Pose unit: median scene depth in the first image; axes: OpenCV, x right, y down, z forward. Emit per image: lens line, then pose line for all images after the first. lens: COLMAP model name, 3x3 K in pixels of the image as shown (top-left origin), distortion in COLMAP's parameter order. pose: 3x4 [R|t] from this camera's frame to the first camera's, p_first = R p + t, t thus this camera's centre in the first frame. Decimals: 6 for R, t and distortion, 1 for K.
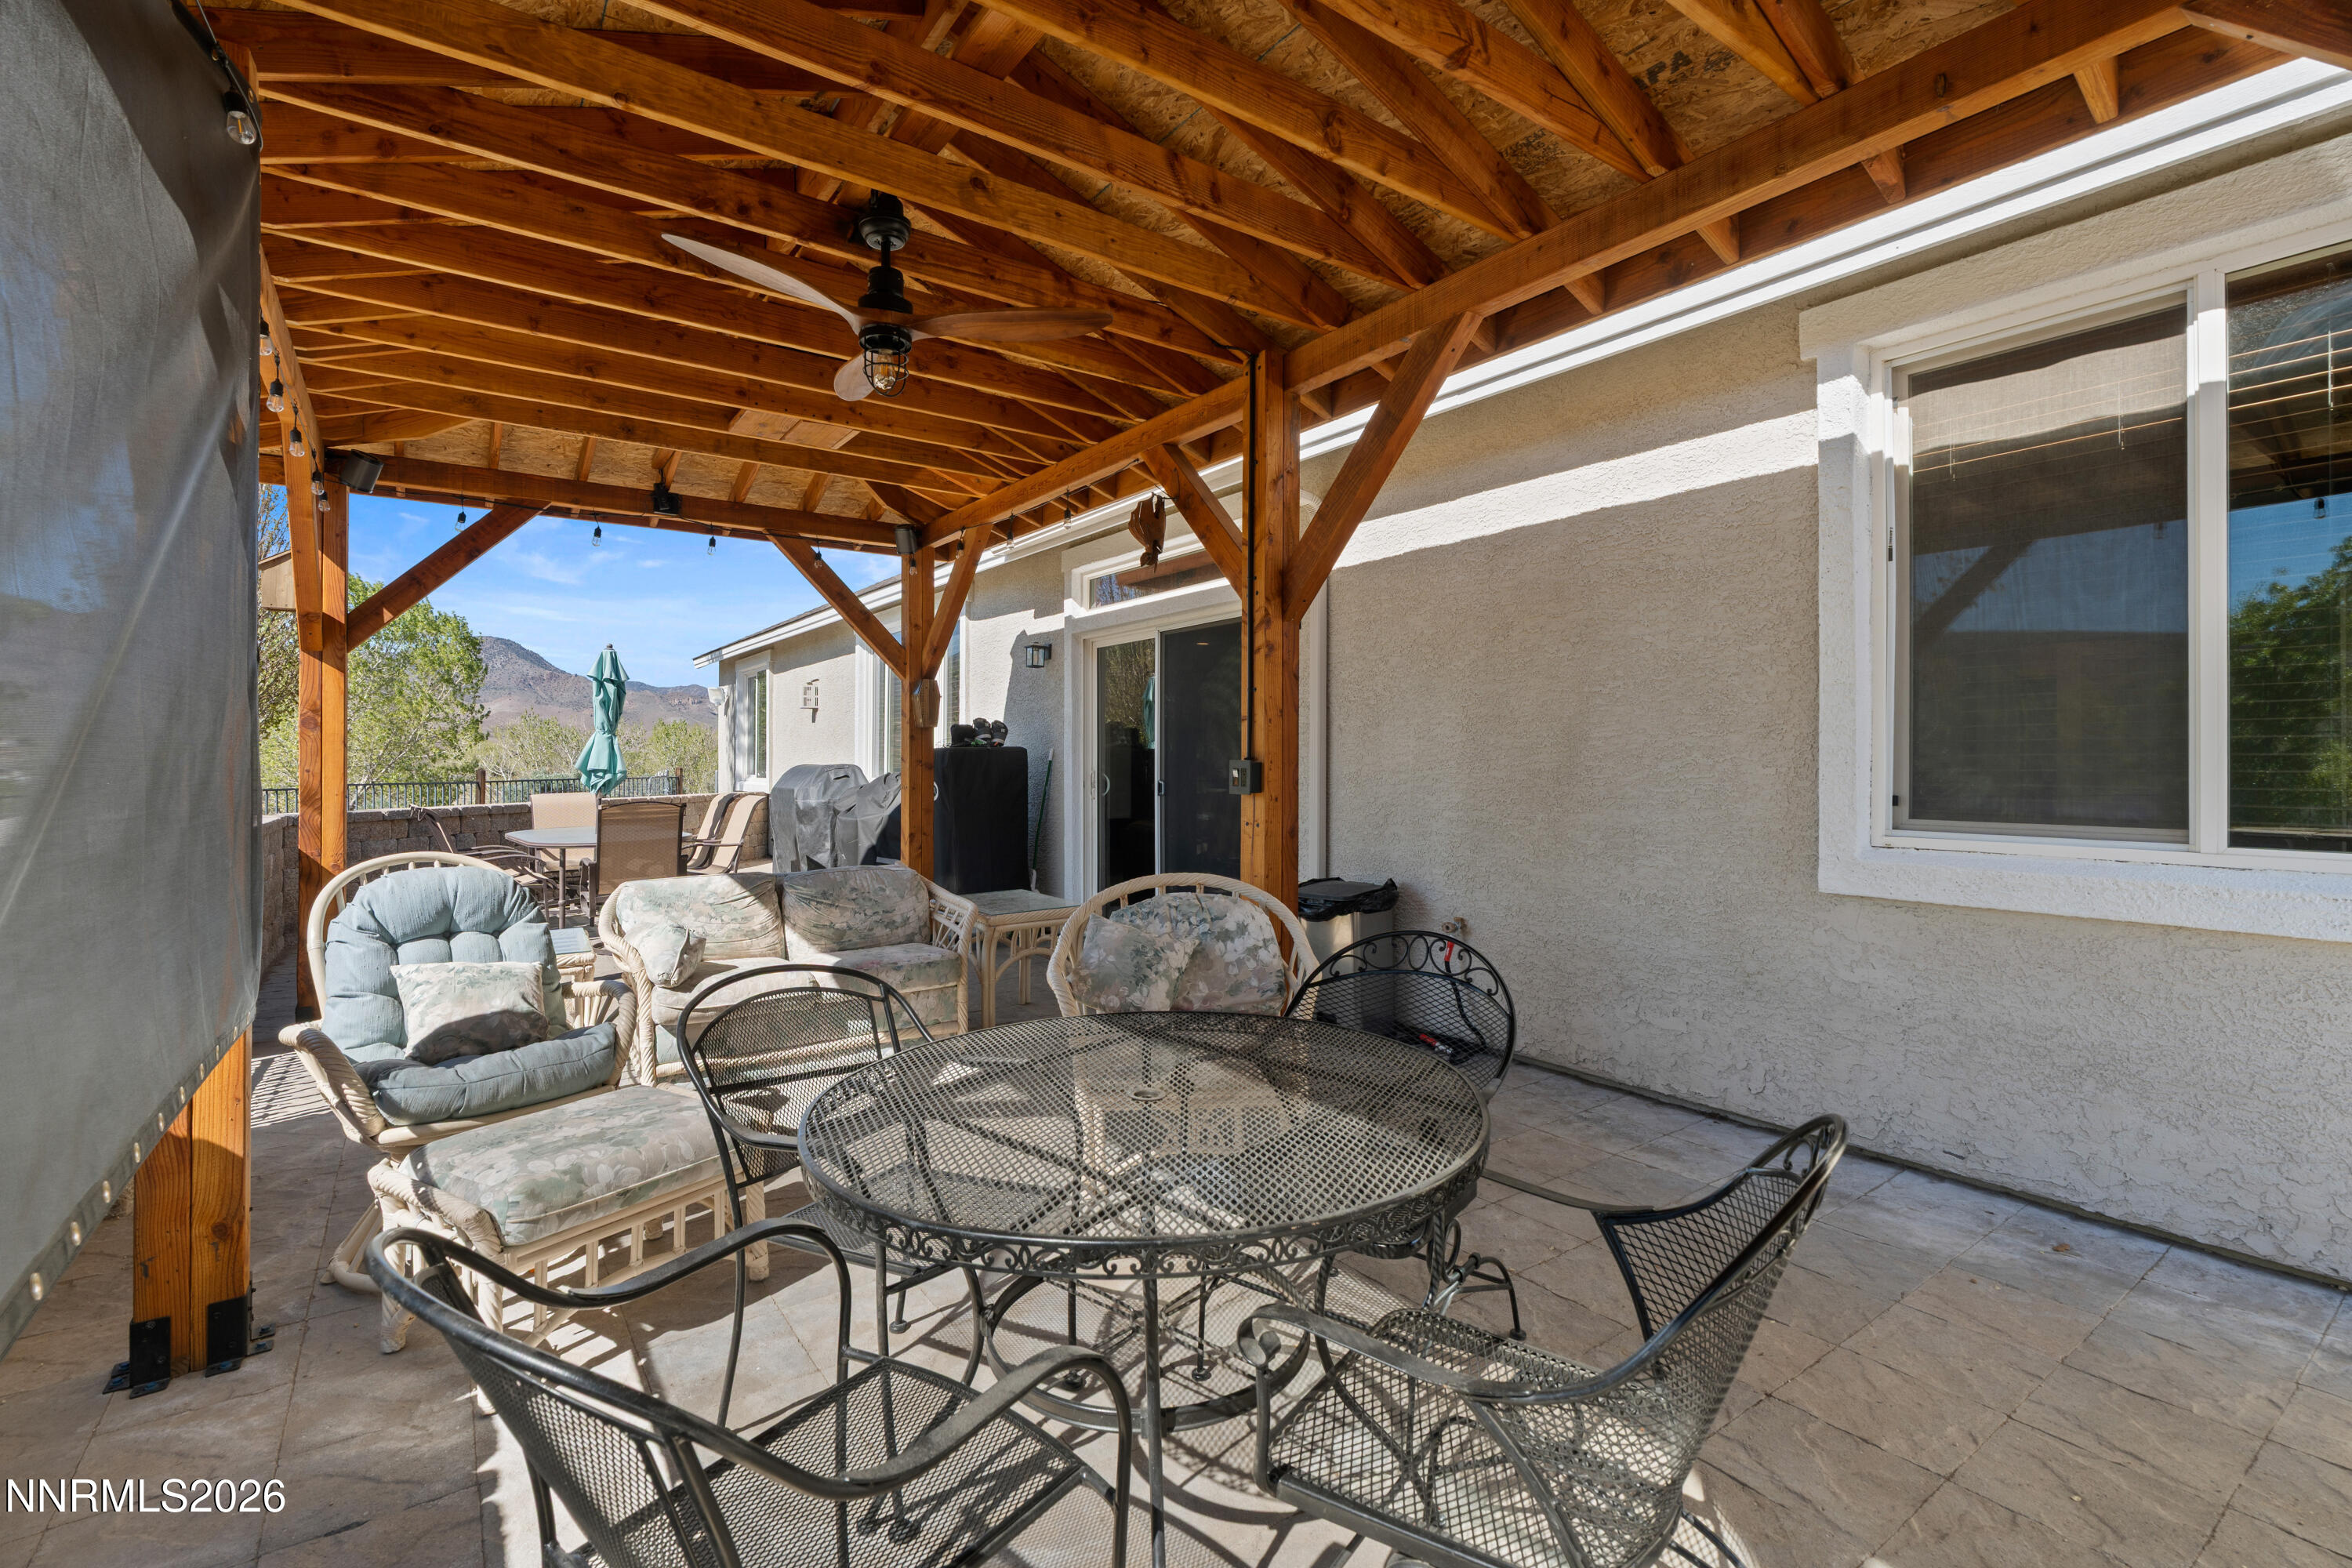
lens RADIAL K [[1056.3, 0, 1181.7], [0, 1056.3, 760.4], [0, 0, 1]] dist [-0.030147, -0.000017]
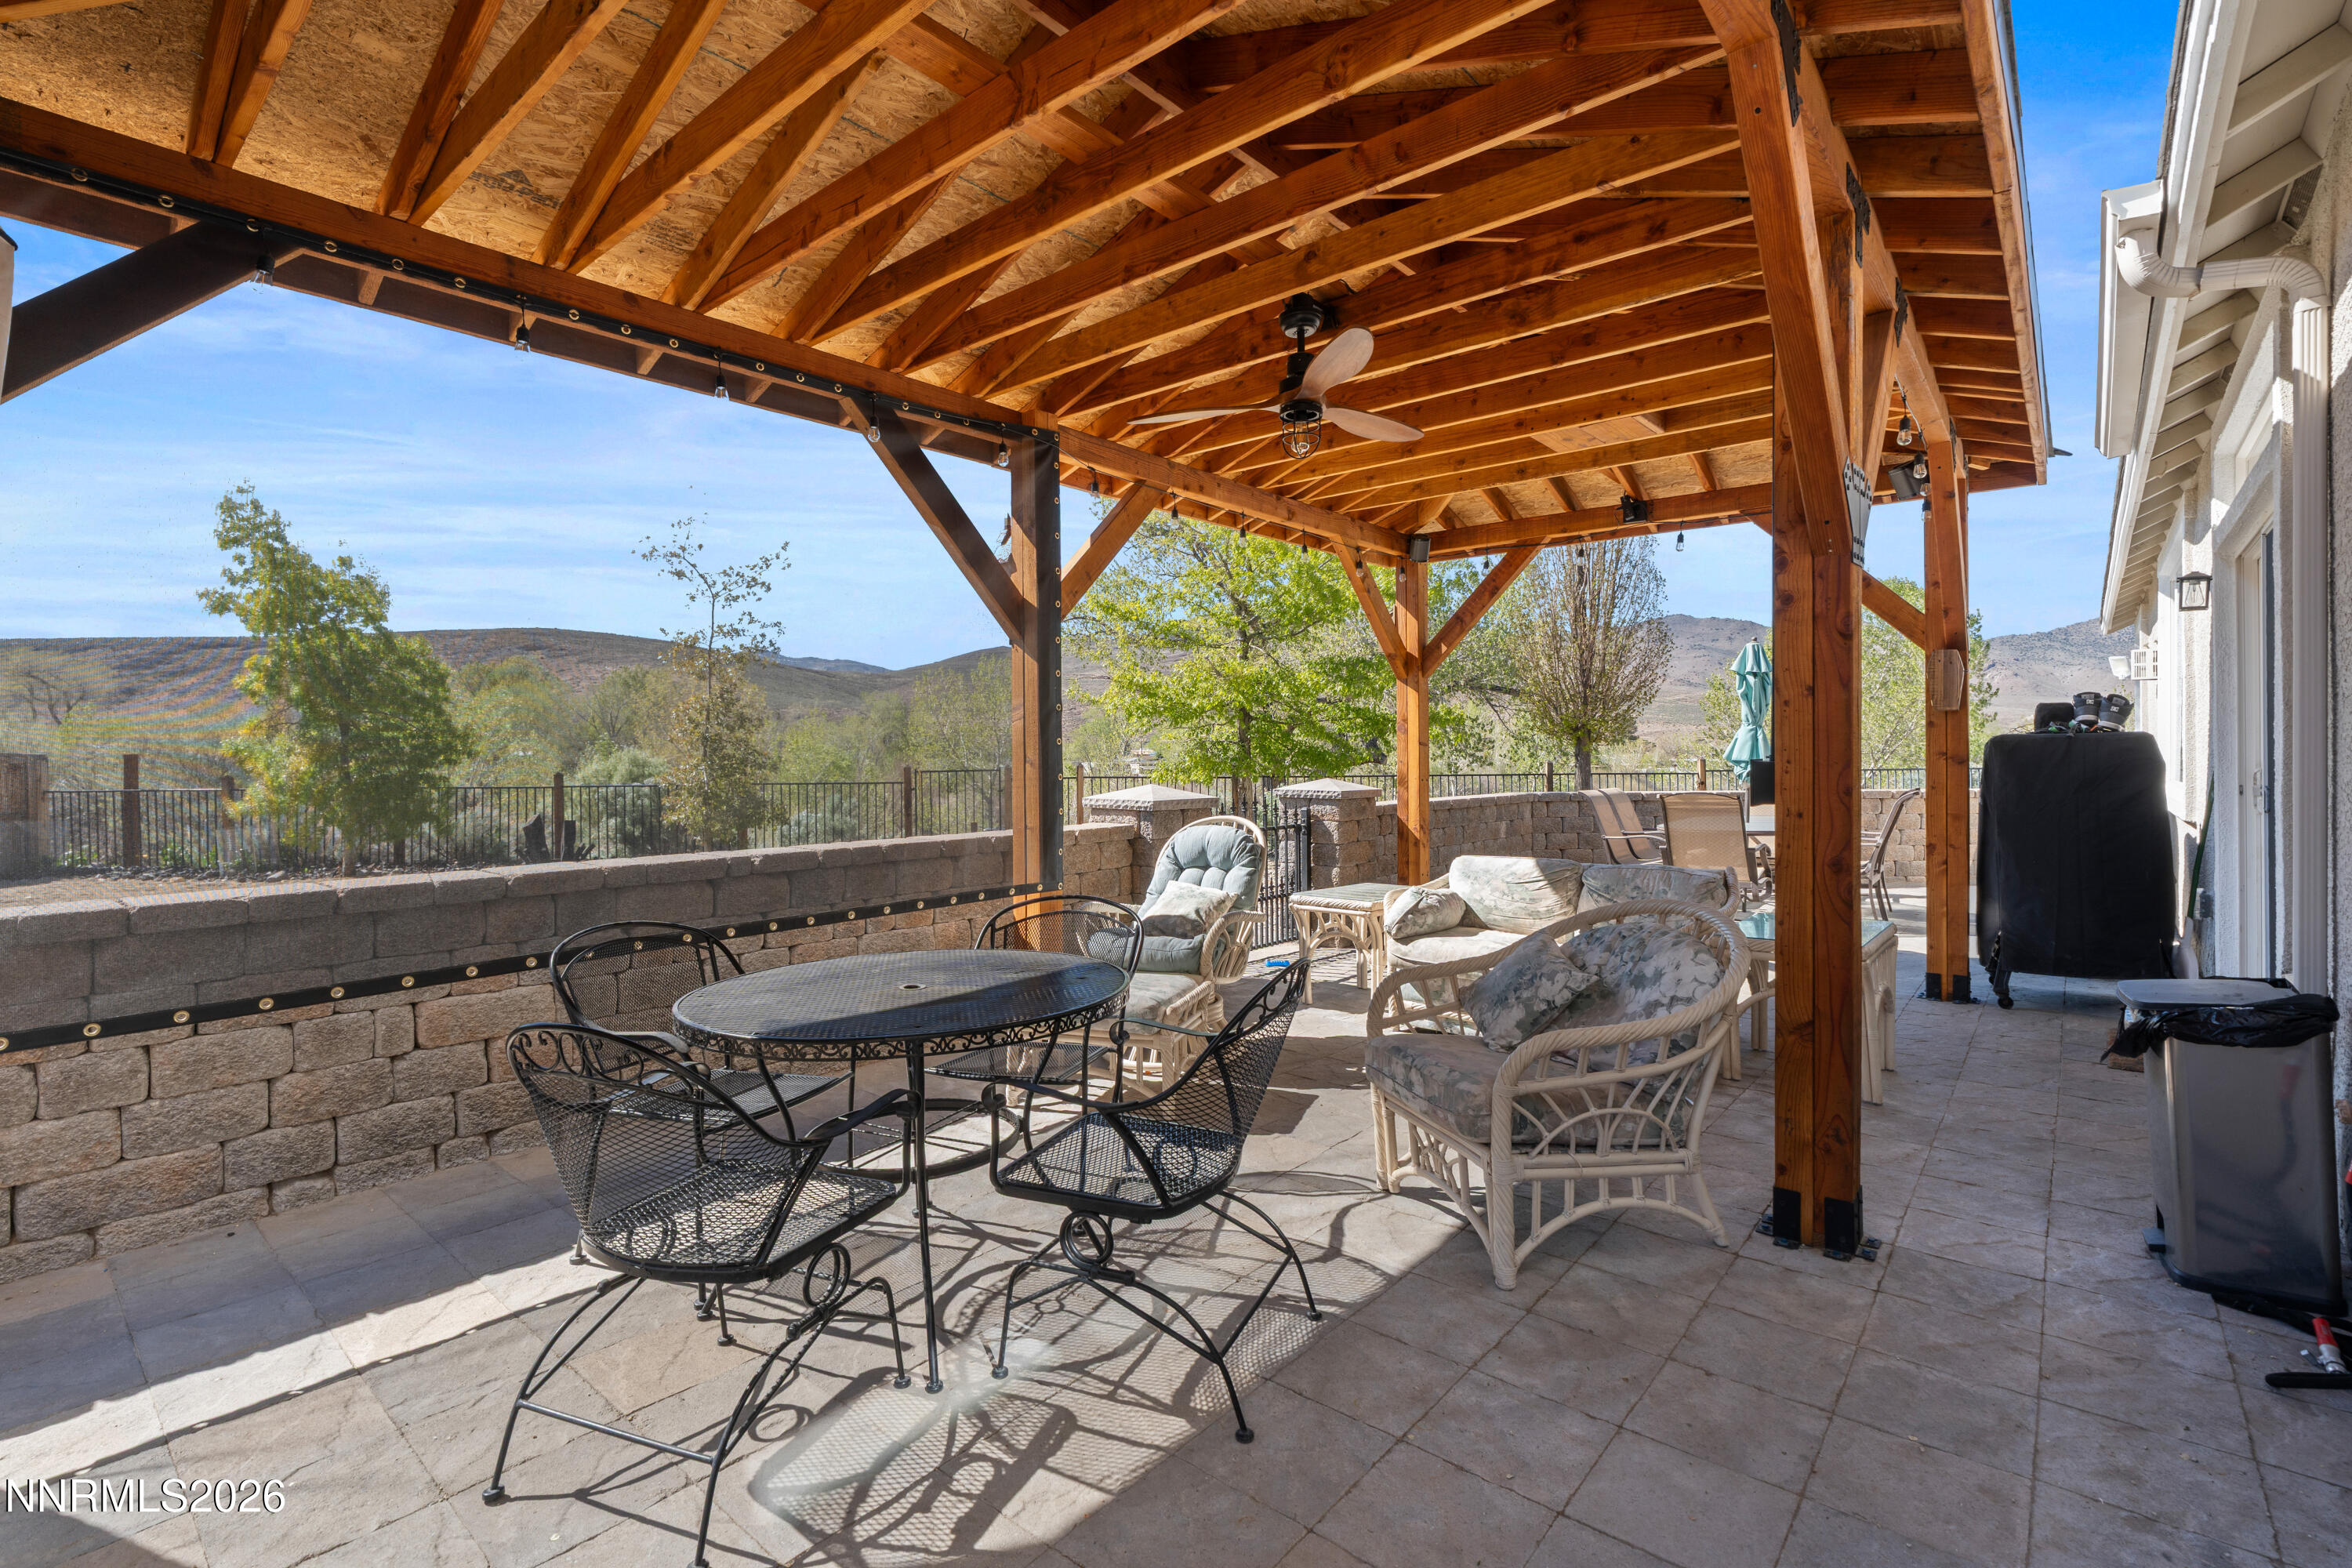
lens RADIAL K [[1056.3, 0, 1181.7], [0, 1056.3, 760.4], [0, 0, 1]] dist [-0.030147, -0.000017]
pose [[0.244876, 0.007323, -0.969527, 0.507545], [0.006672, 0.999935, 0.009238, -0.007141], [0.969531, -0.008731, 0.244811, 0.338022]]
